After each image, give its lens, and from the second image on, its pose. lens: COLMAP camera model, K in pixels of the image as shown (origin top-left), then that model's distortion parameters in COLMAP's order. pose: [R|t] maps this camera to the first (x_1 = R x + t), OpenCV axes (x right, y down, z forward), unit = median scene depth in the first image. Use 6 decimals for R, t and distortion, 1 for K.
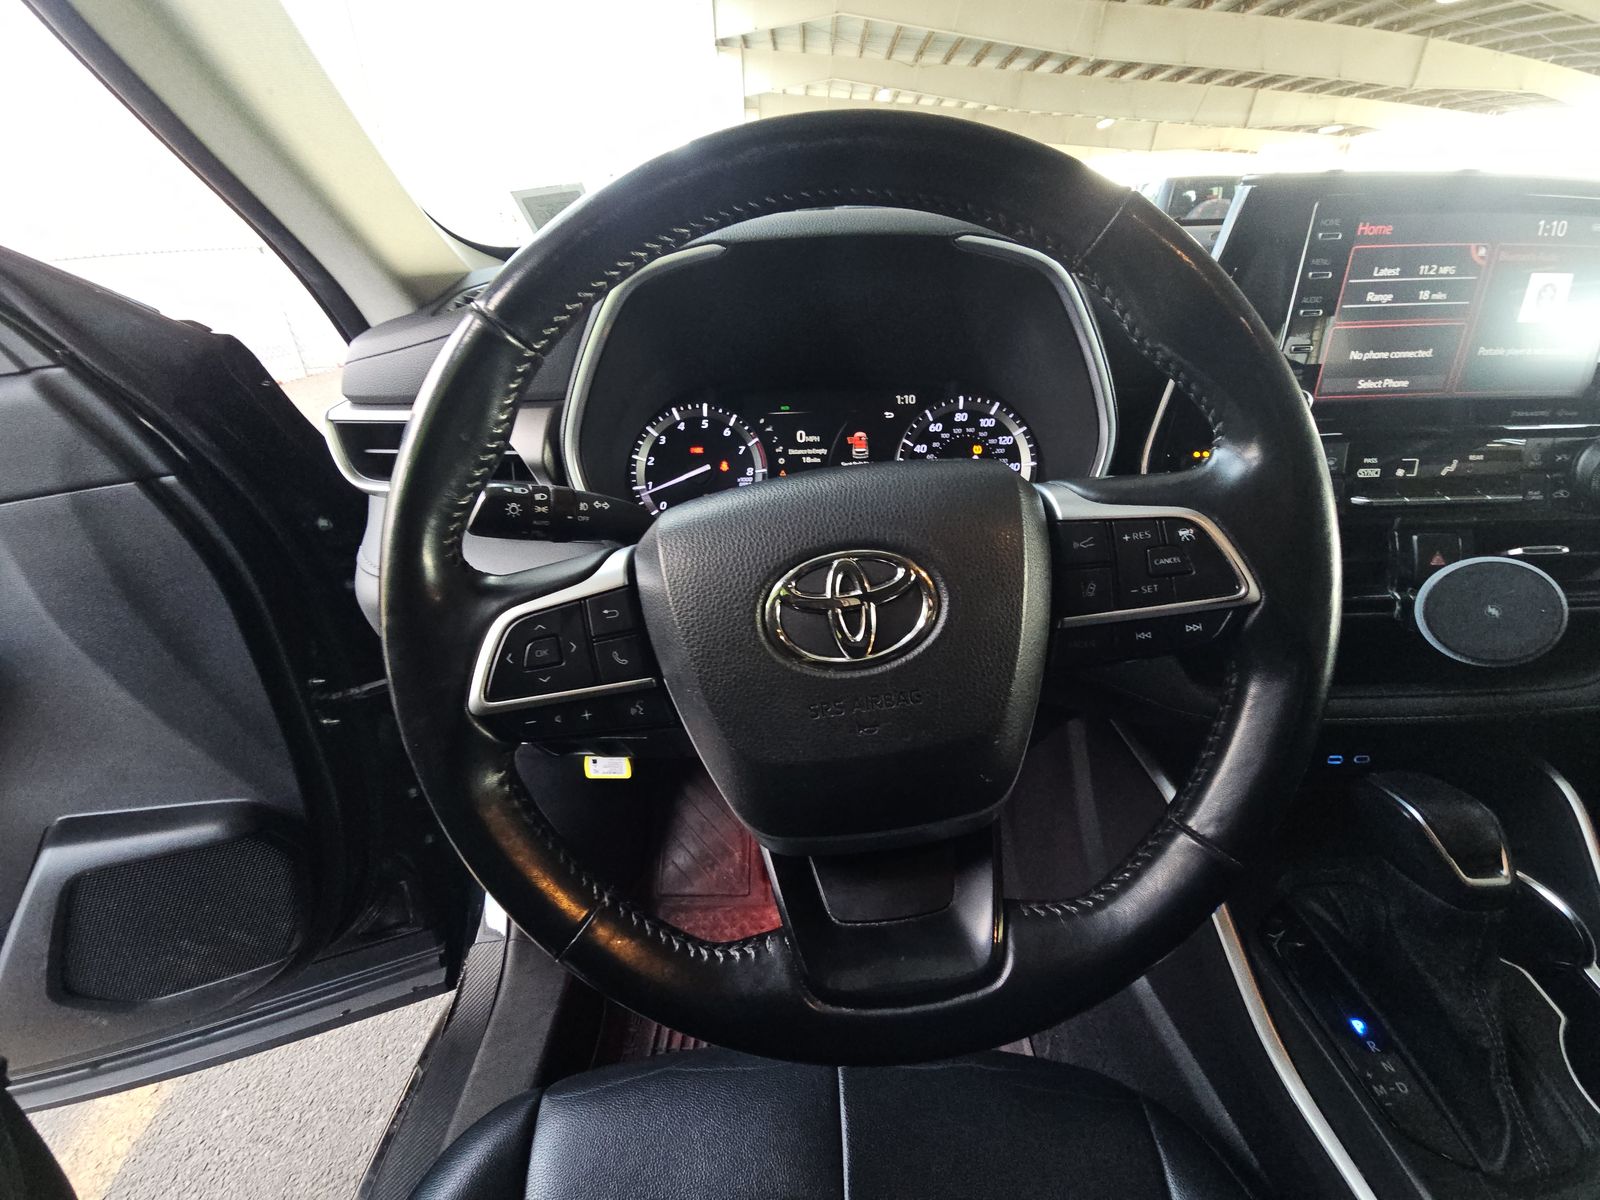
lens RADIAL K [[658.2, 0, 800.0], [0, 658.2, 600.0], [0, 0, 1]] dist [0.003337, -0.005289]
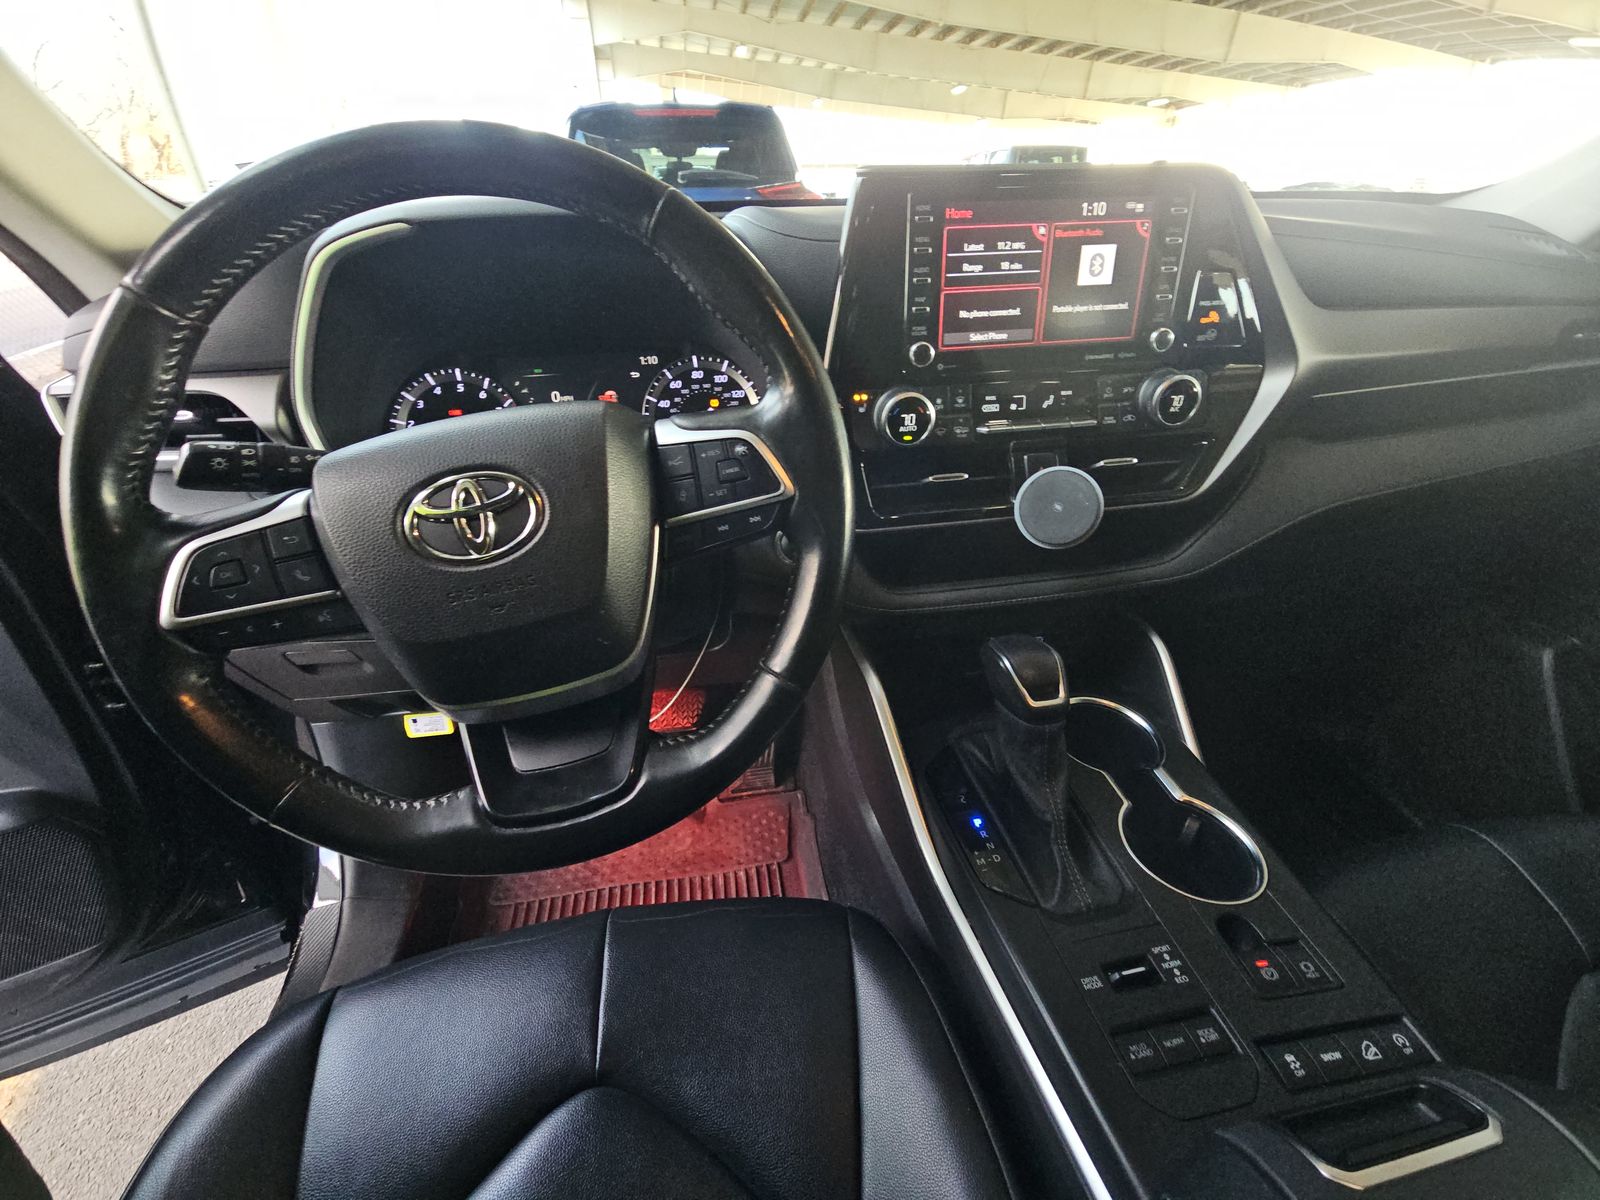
lens RADIAL K [[665.8, 0, 823.4], [0, 665.8, 605.0], [0, 0, 1]] dist [-0.001438, 0.000262]
pose [[0.985187, -0.079967, 0.151695, 0.252332], [0.073139, 0.996064, 0.050079, 0.078617], [-0.155103, -0.038242, 0.987158, -0.190028]]
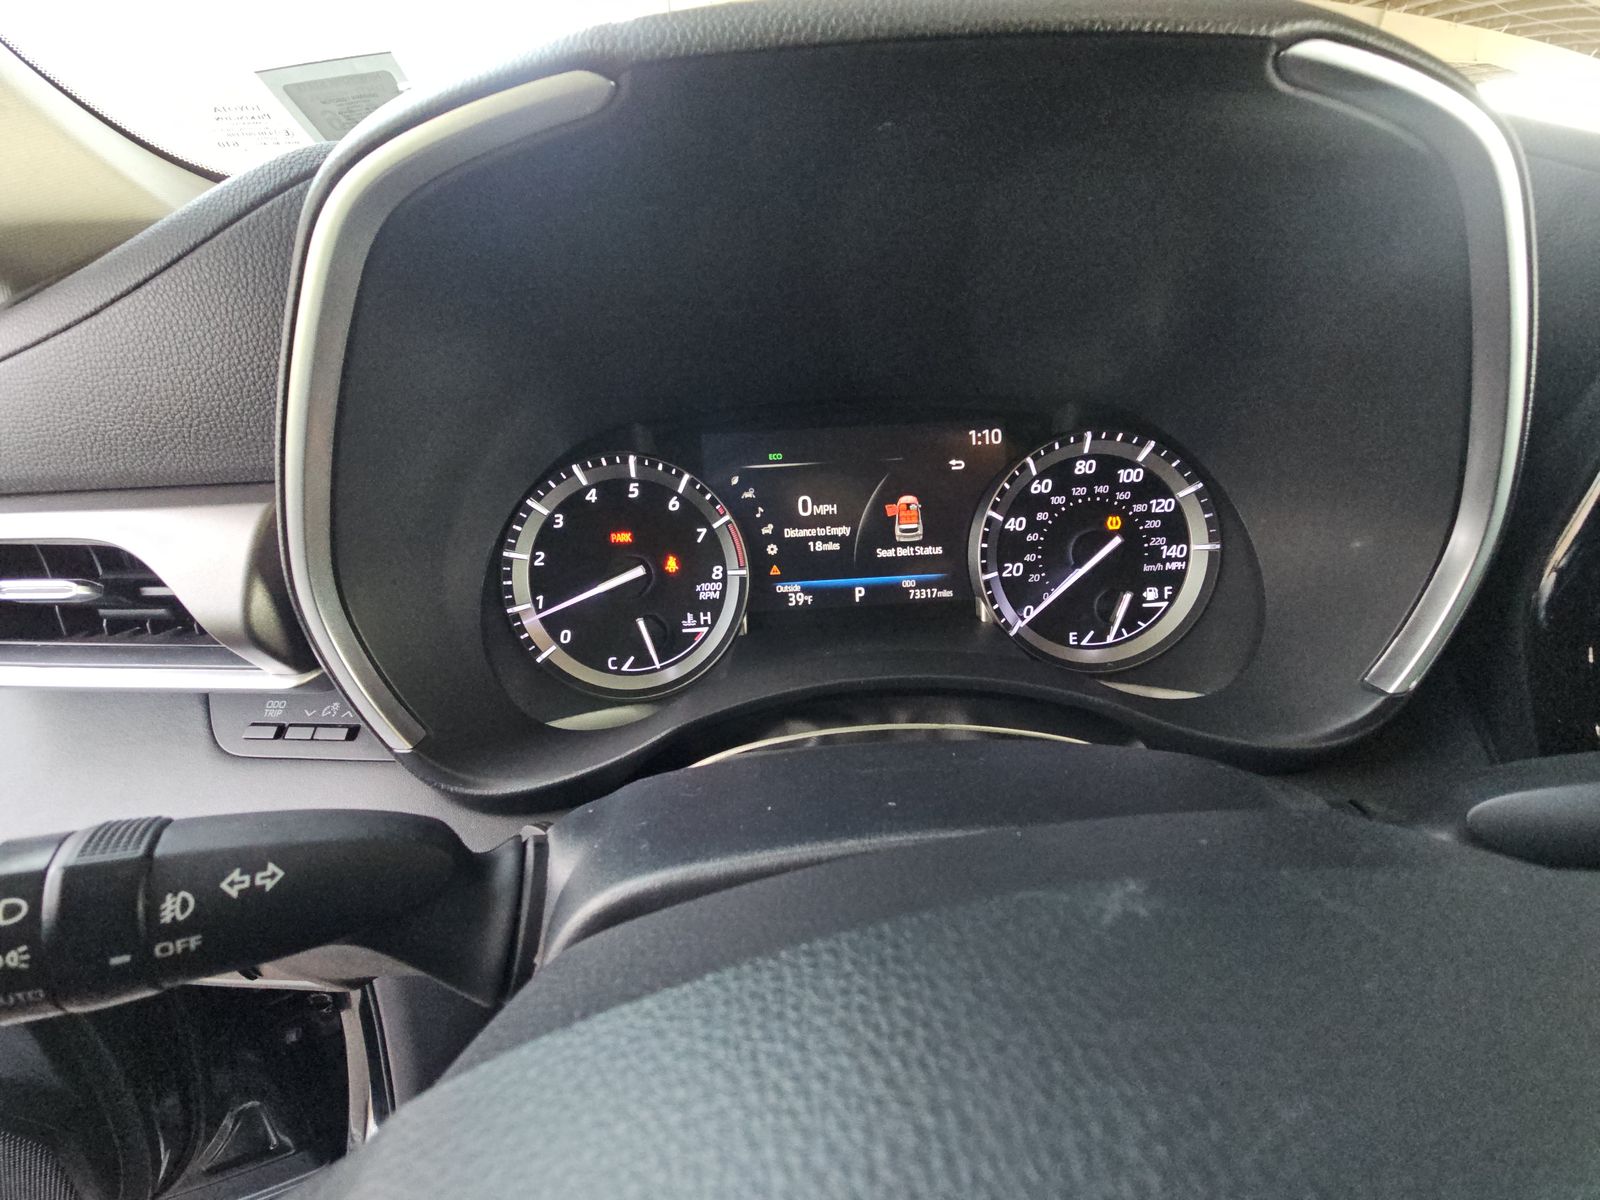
lens RADIAL K [[642.3, 0, 800.0], [0, 642.3, 600.0], [0, 0, 1]] dist [0.008077, -0.010830]
pose [[0.998509, -0.035795, 0.041223, -0.029238], [0.034763, 0.999071, 0.025485, -0.185124], [-0.042097, -0.024014, 0.998825, 0.450003]]
